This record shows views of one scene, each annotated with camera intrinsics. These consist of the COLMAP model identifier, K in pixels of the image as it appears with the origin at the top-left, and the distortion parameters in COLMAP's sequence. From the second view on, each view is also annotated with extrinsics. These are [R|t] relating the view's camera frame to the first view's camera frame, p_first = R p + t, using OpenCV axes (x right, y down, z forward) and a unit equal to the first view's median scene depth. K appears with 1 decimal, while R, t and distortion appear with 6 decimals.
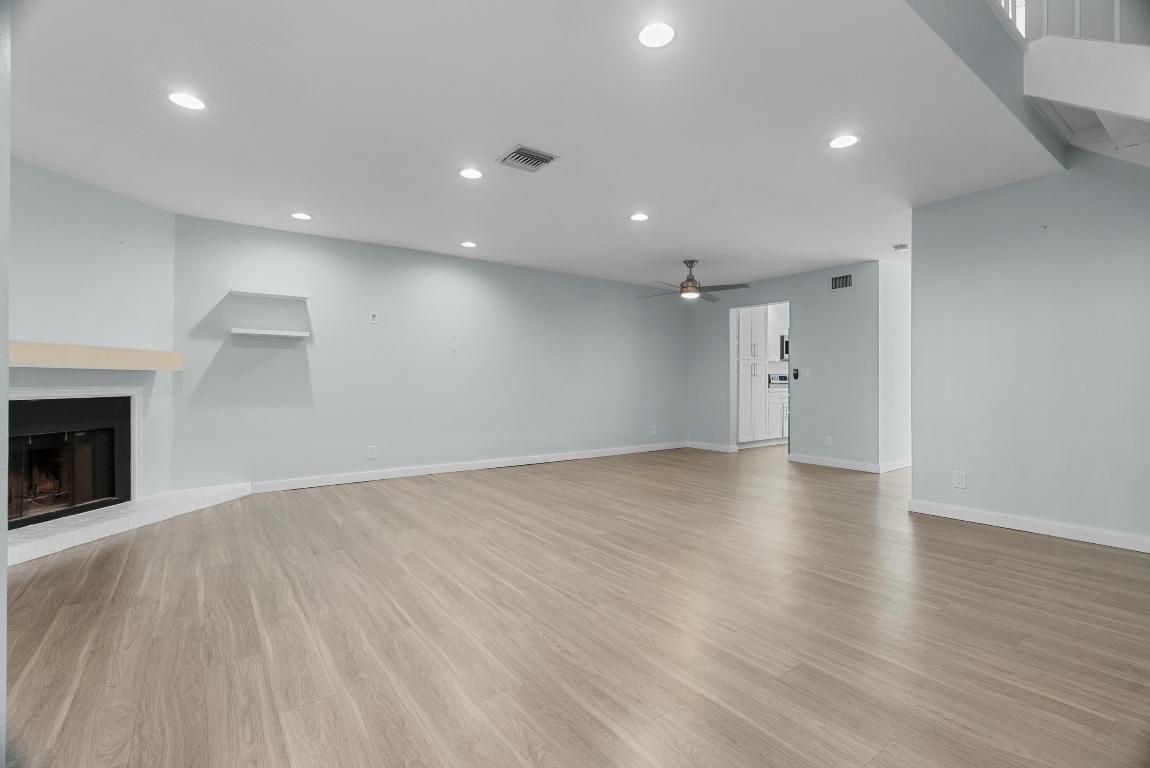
lens RADIAL K [[516.3, 0, 585.2], [0, 516.3, 381.0], [0, 0, 1]] dist [-0.010514, 0.001816]
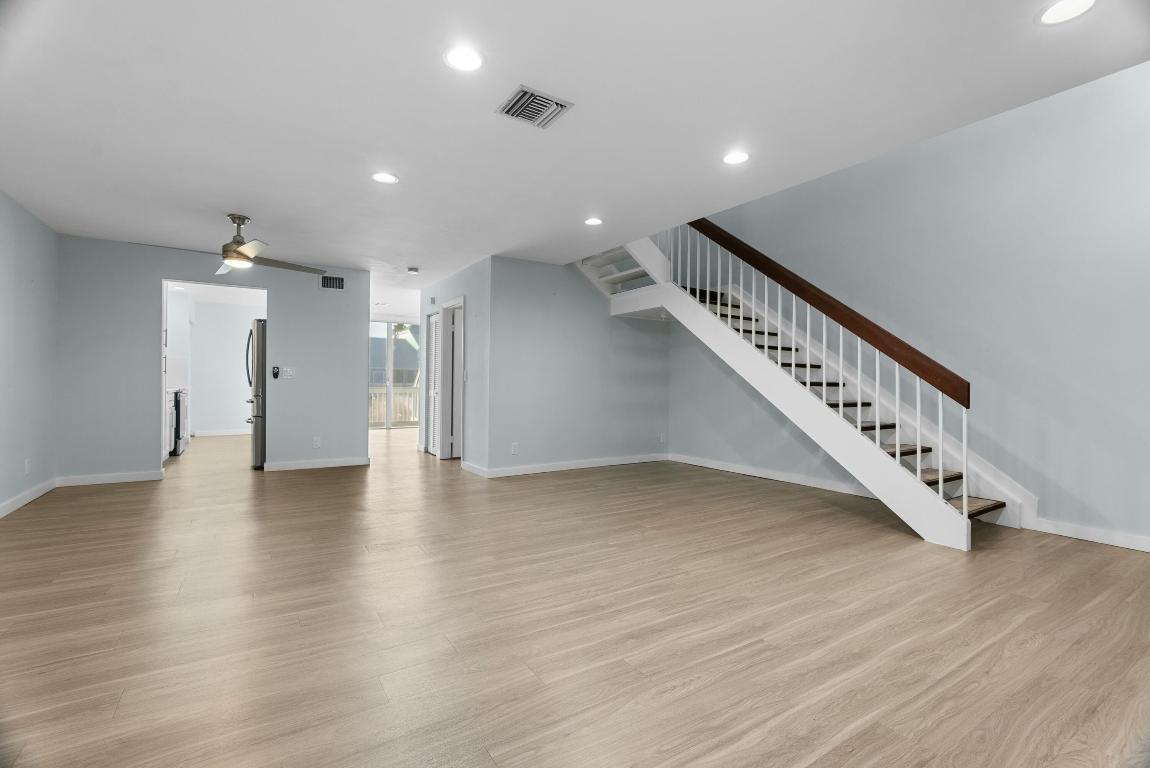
lens RADIAL K [[516.3, 0, 572.7], [0, 516.3, 382.1], [0, 0, 1]] dist [-0.010514, 0.001816]
pose [[0.073014, -0.001680, 0.997329, -1.176049], [-0.008699, 0.999959, 0.002321, -0.008284], [-0.997293, -0.008846, 0.072997, 1.135357]]
